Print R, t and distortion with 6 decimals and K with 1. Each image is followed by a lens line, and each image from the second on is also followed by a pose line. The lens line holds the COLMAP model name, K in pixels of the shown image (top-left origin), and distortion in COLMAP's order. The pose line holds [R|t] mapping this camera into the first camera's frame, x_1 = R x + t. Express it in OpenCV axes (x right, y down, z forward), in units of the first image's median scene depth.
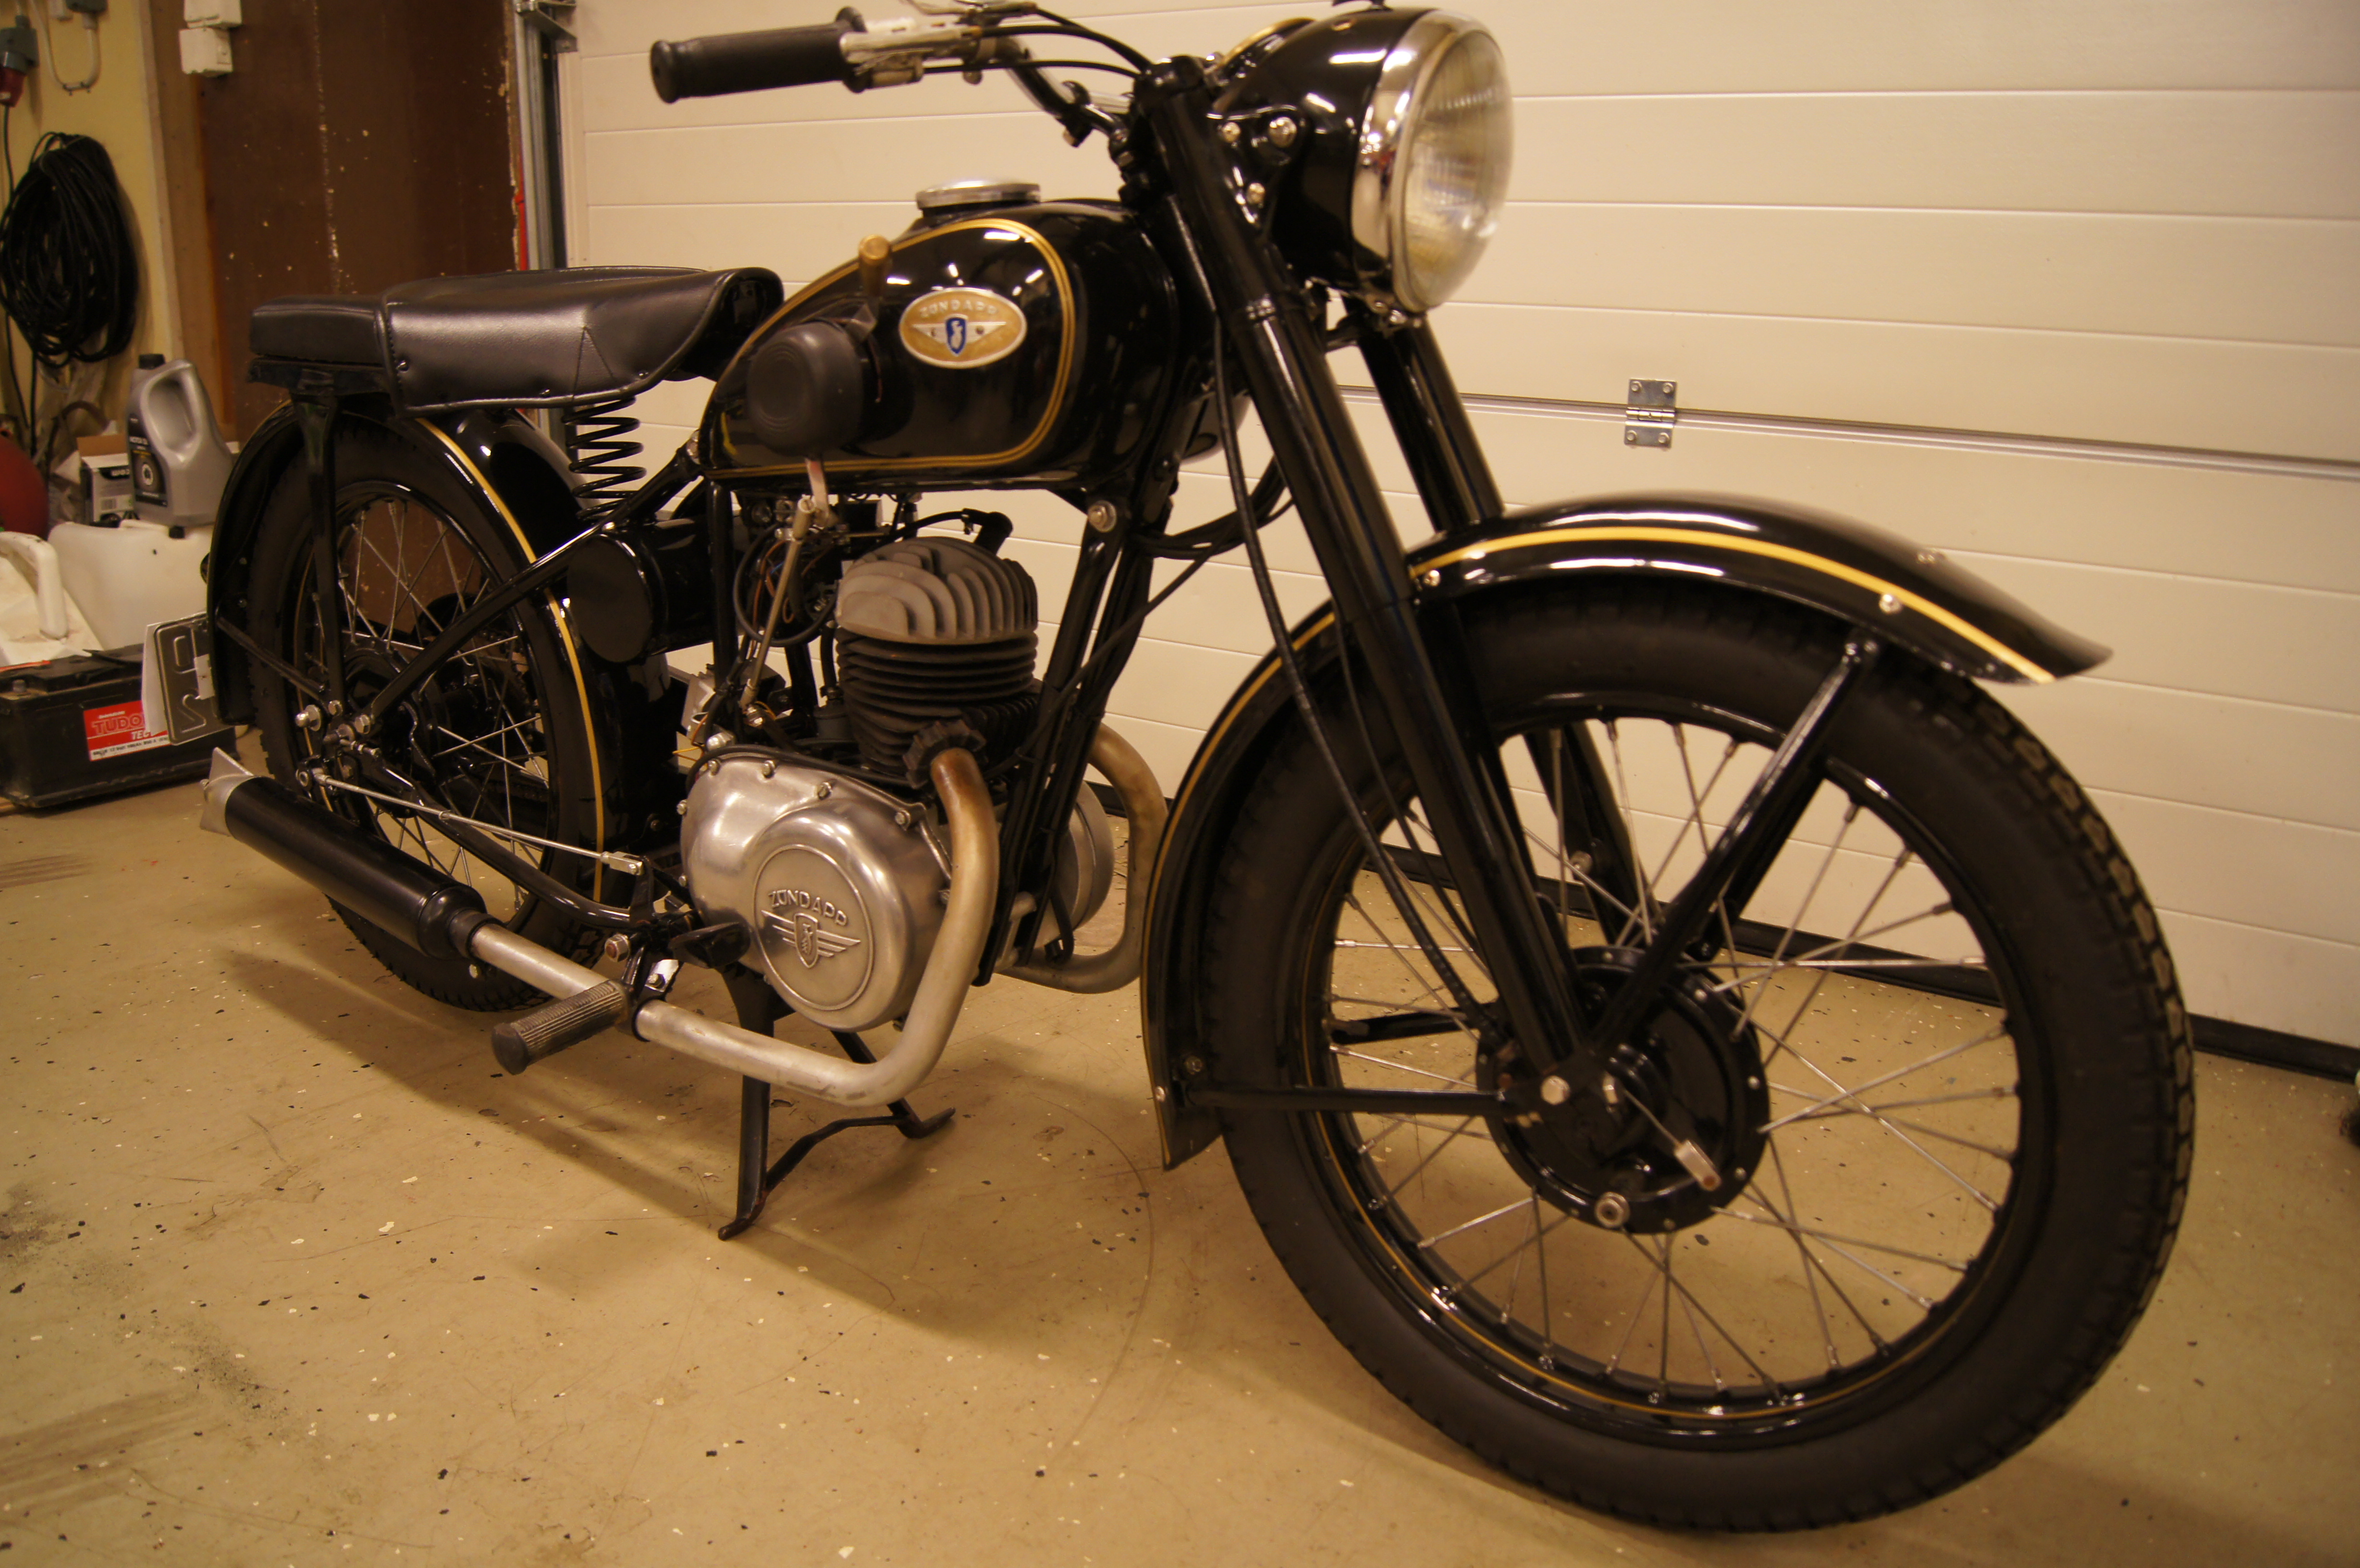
lens RADIAL K [[1832.9, 0, 1180.0], [0, 1832.9, 784.0], [0, 0, 1]] dist [-0.074849, 0.002459]
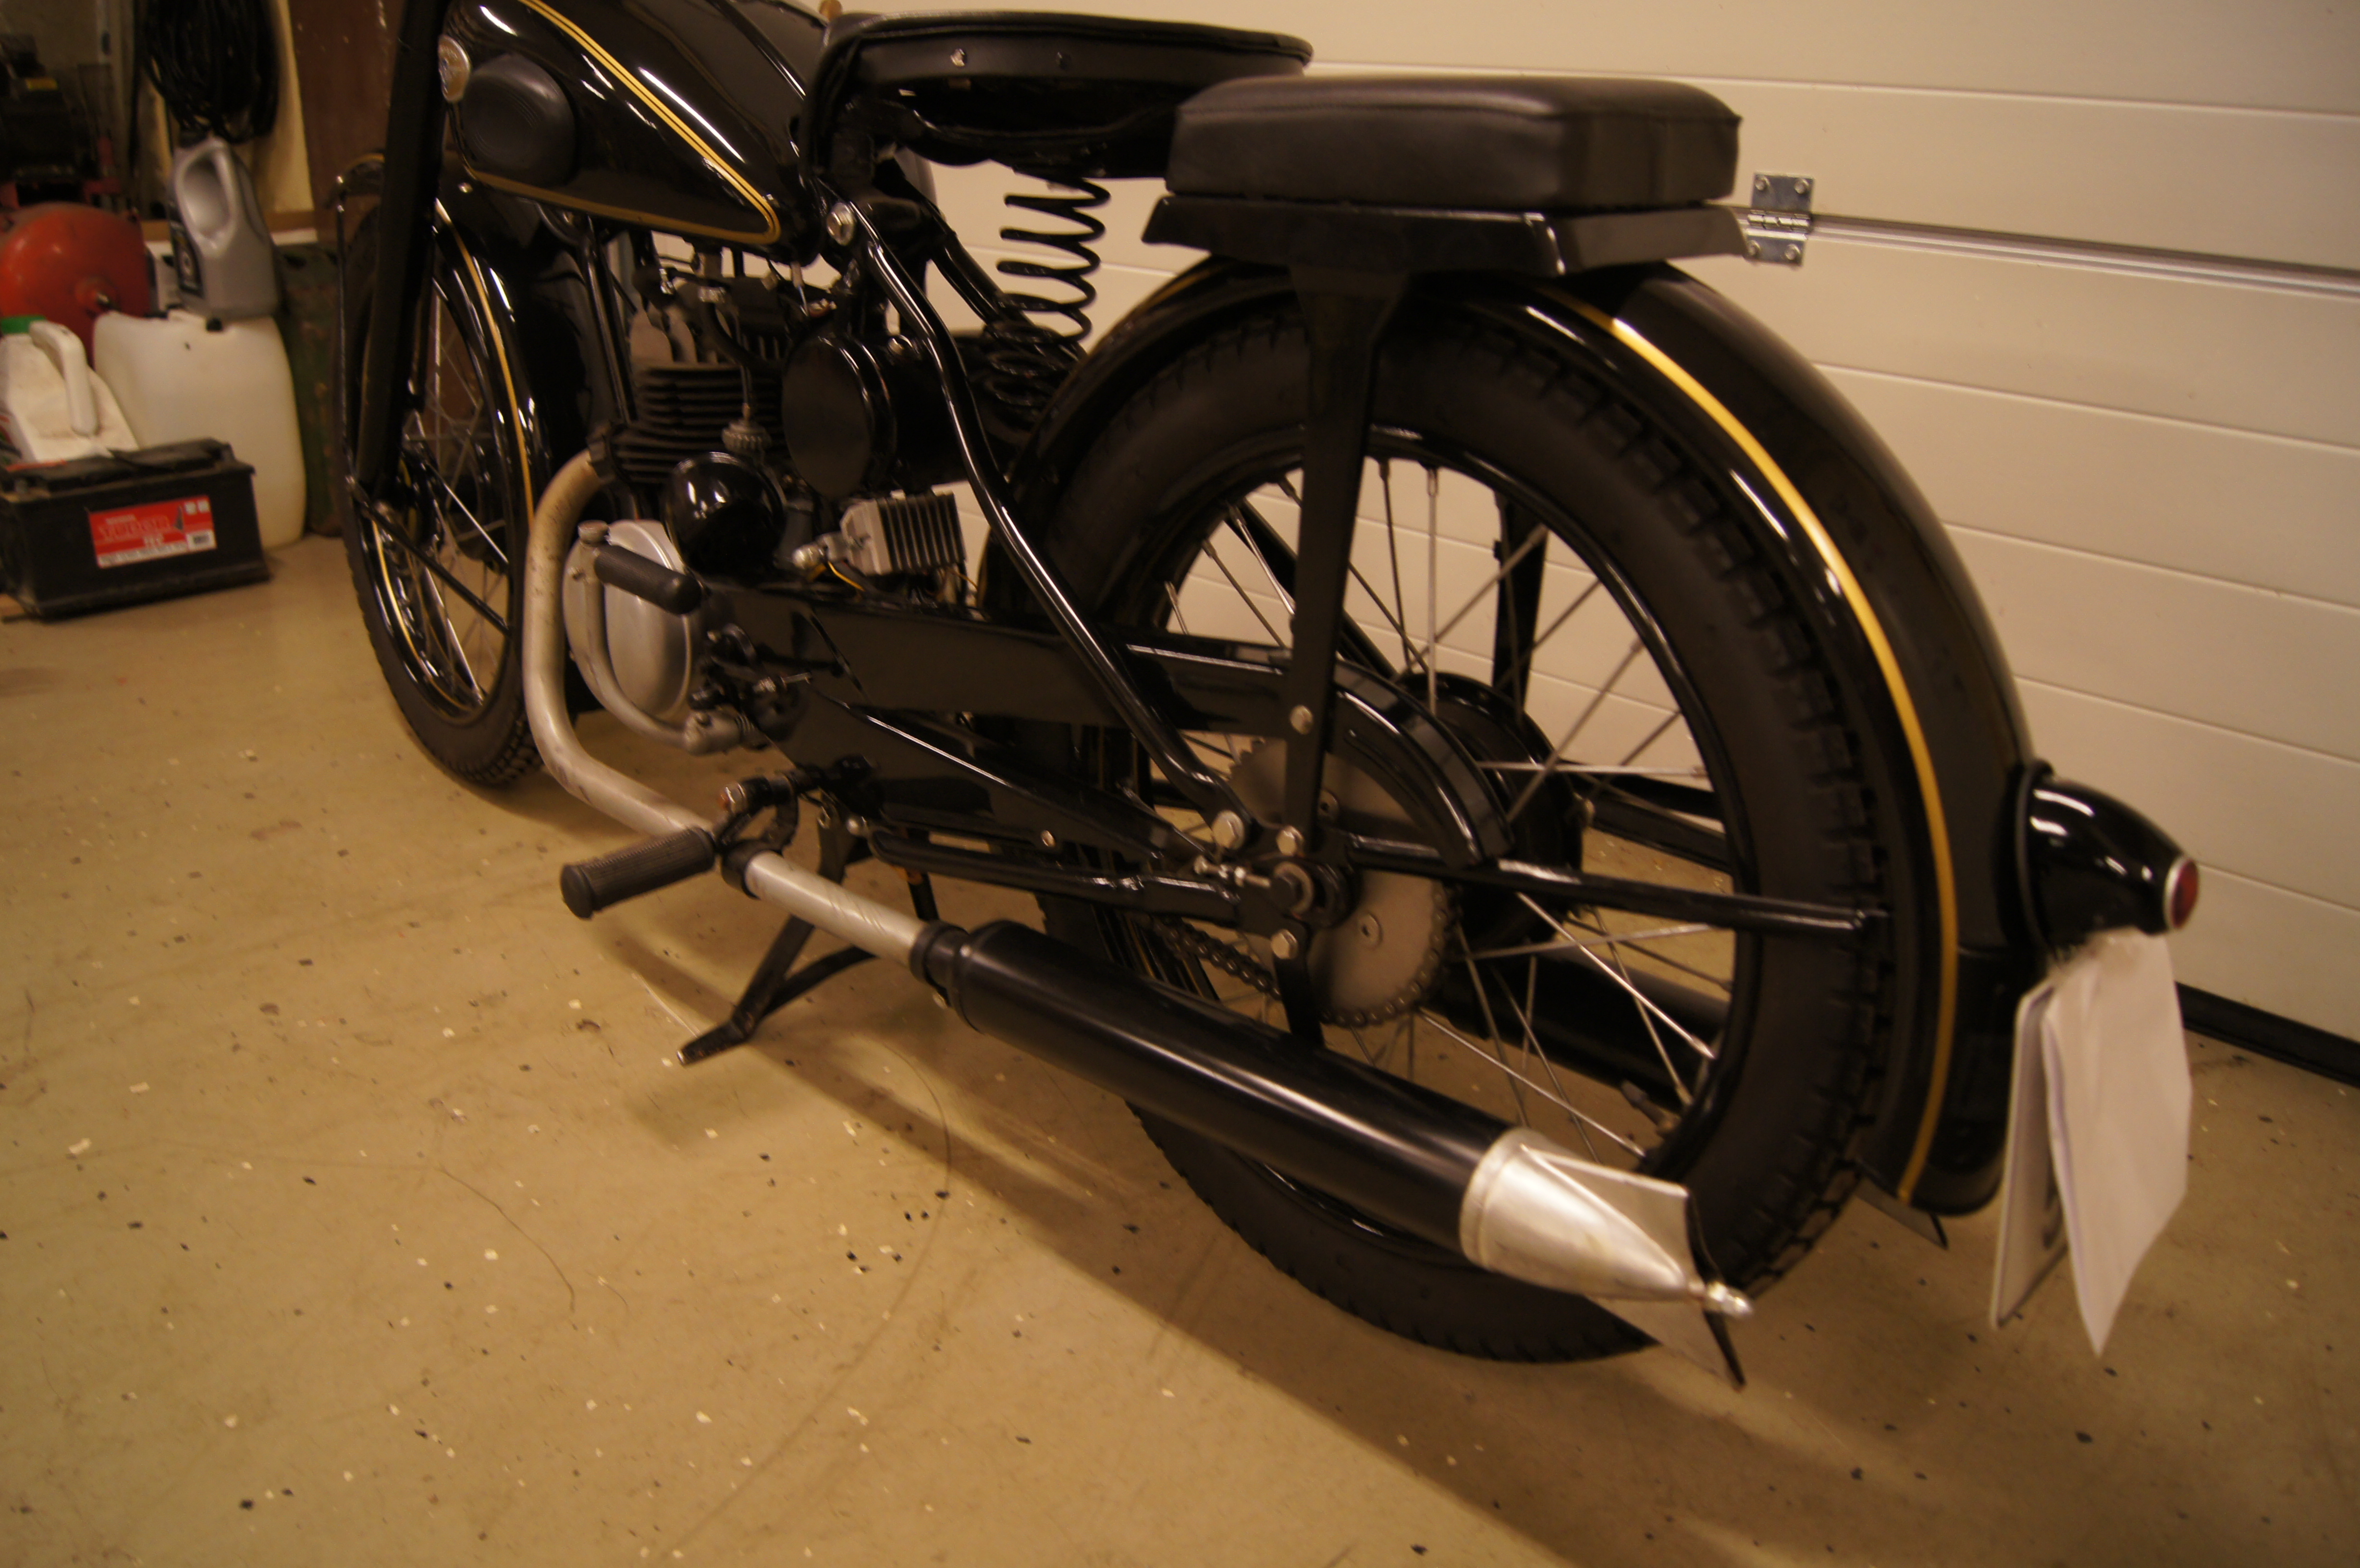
lens RADIAL K [[1832.9, 0, 1180.0], [0, 1832.9, 784.0], [0, 0, 1]] dist [-0.074849, 0.002459]
pose [[0.982906, 0.069866, -0.170339, 0.230275], [-0.052214, 0.992995, 0.105995, -0.051047], [0.176551, -0.095289, 0.979668, 0.273374]]
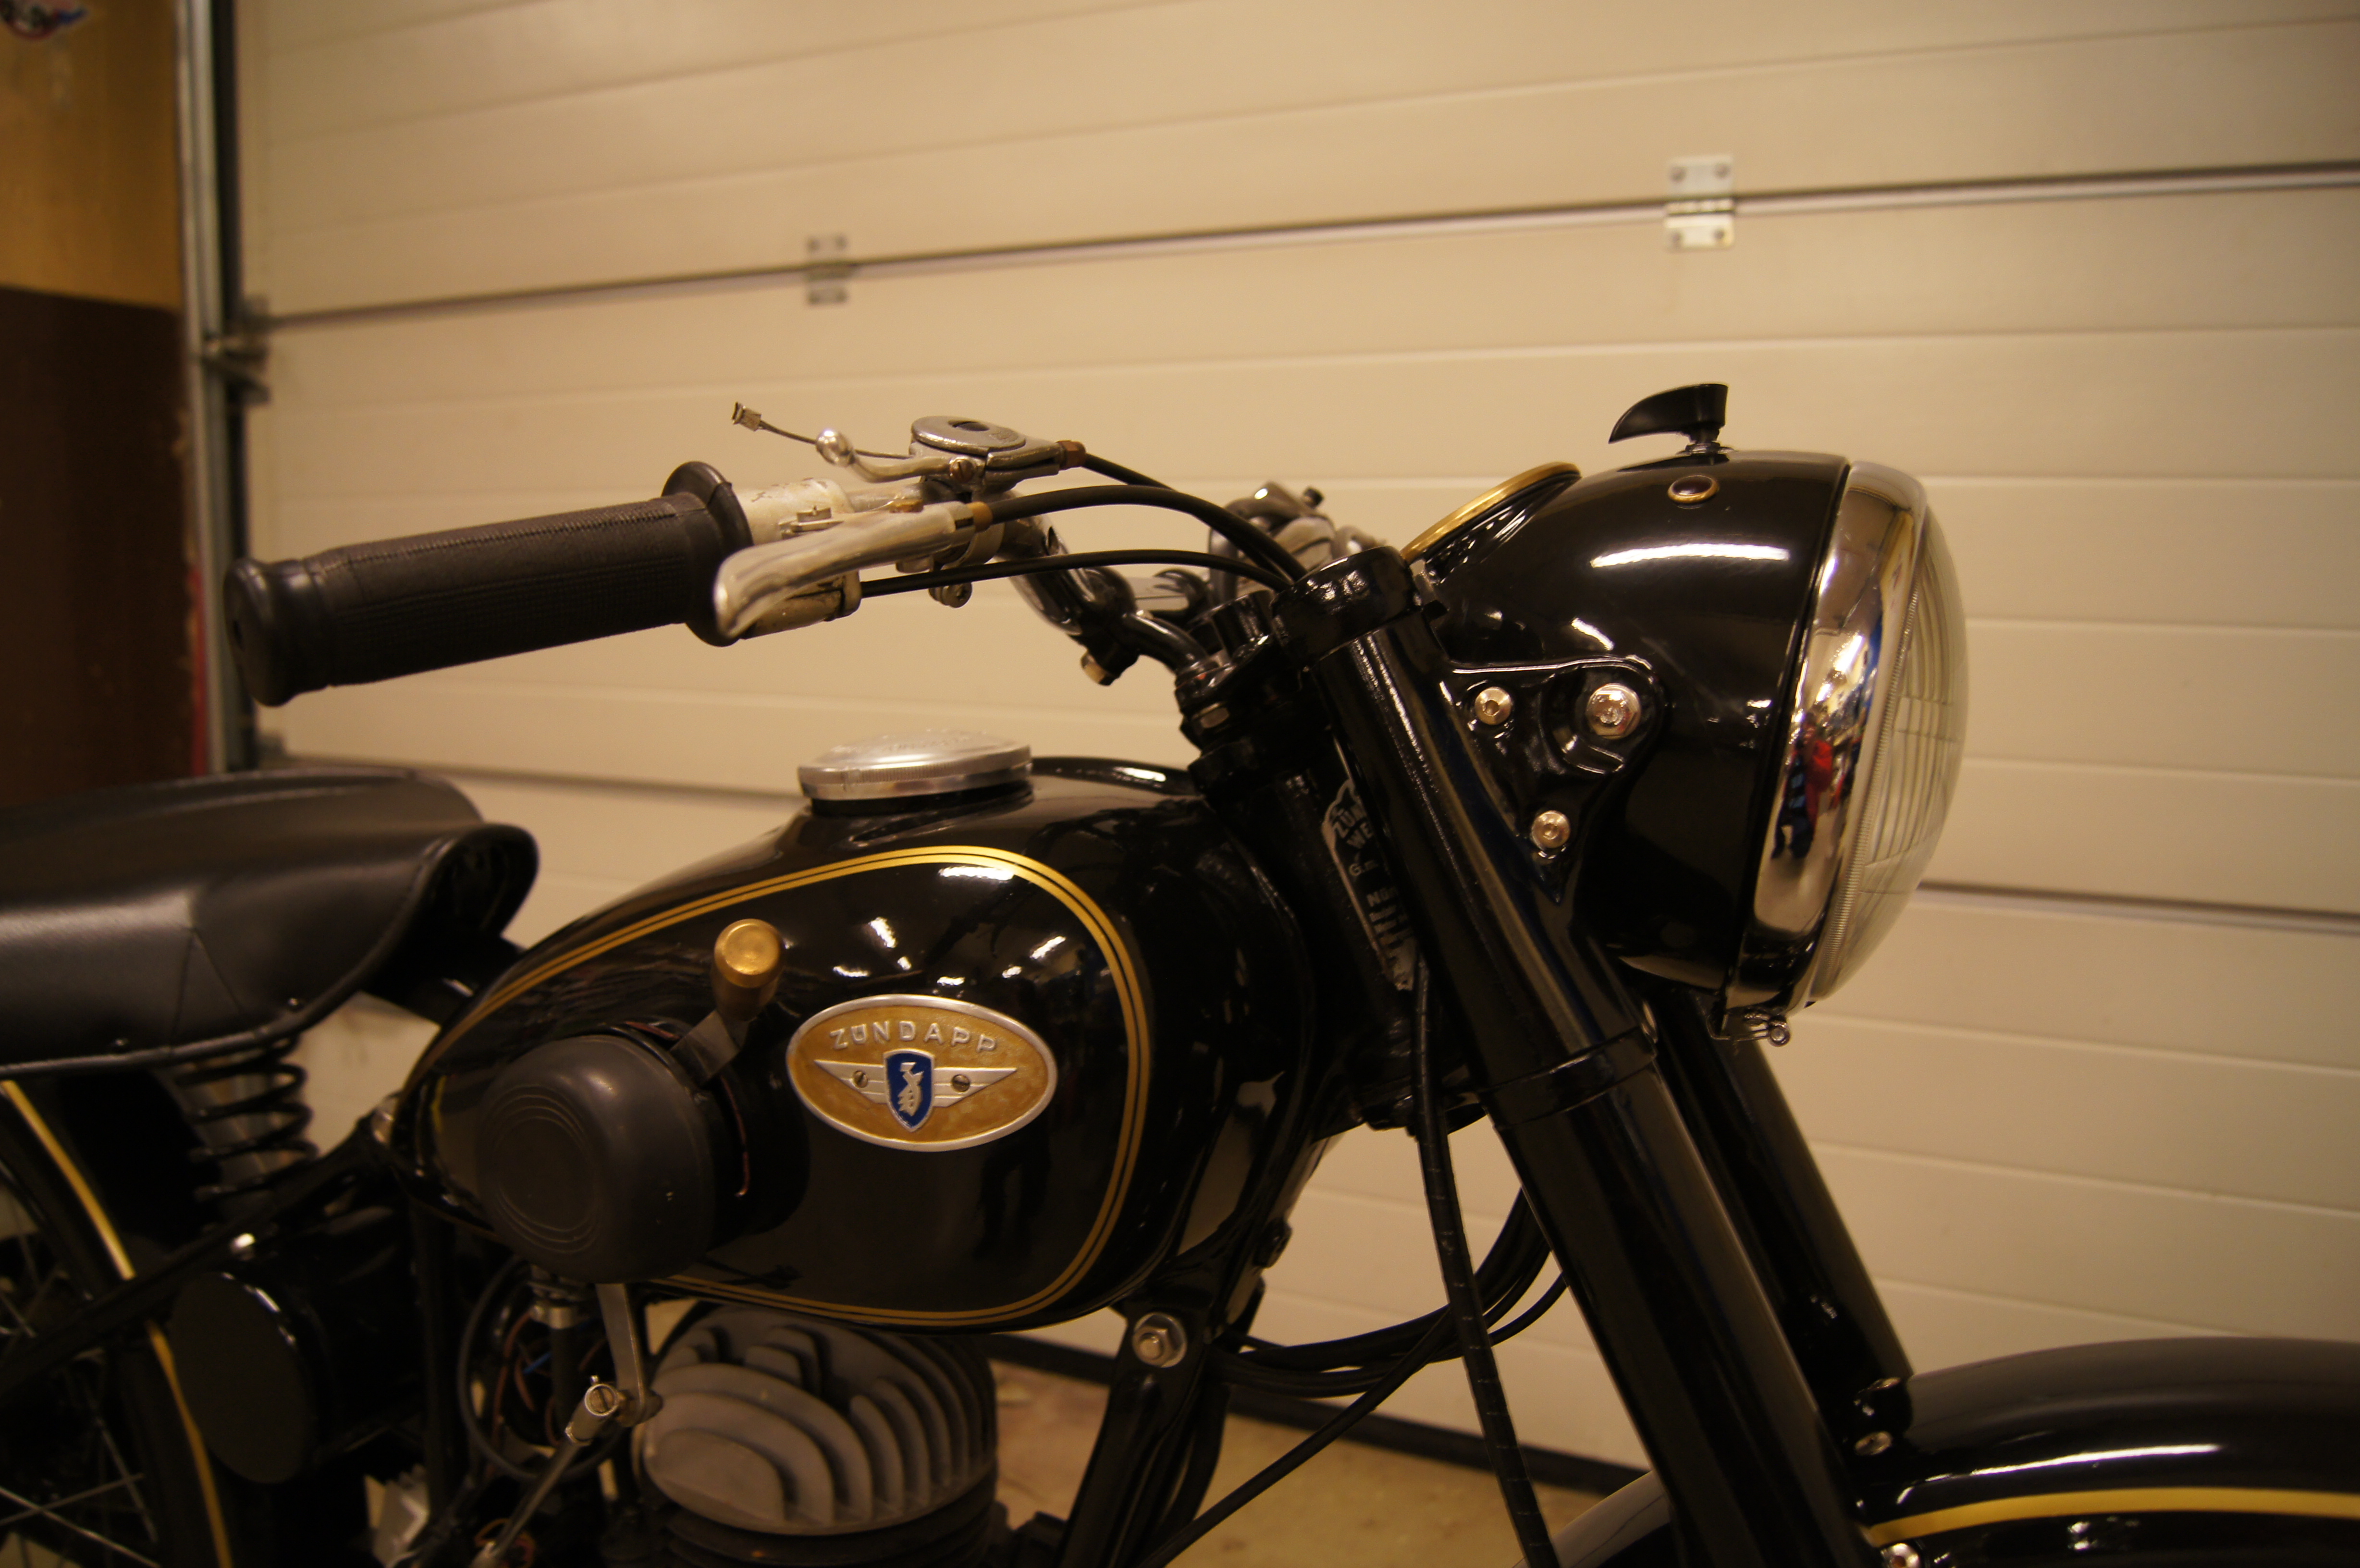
lens RADIAL K [[1790.3, 0, 1180.0], [0, 1790.3, 784.0], [0, 0, 1]] dist [-0.070614, -0.004795]
pose [[0.989311, -0.031511, 0.142372, -0.089811], [0.053332, 0.986917, -0.152155, -0.192748], [-0.135715, 0.158122, 0.978048, 0.388401]]
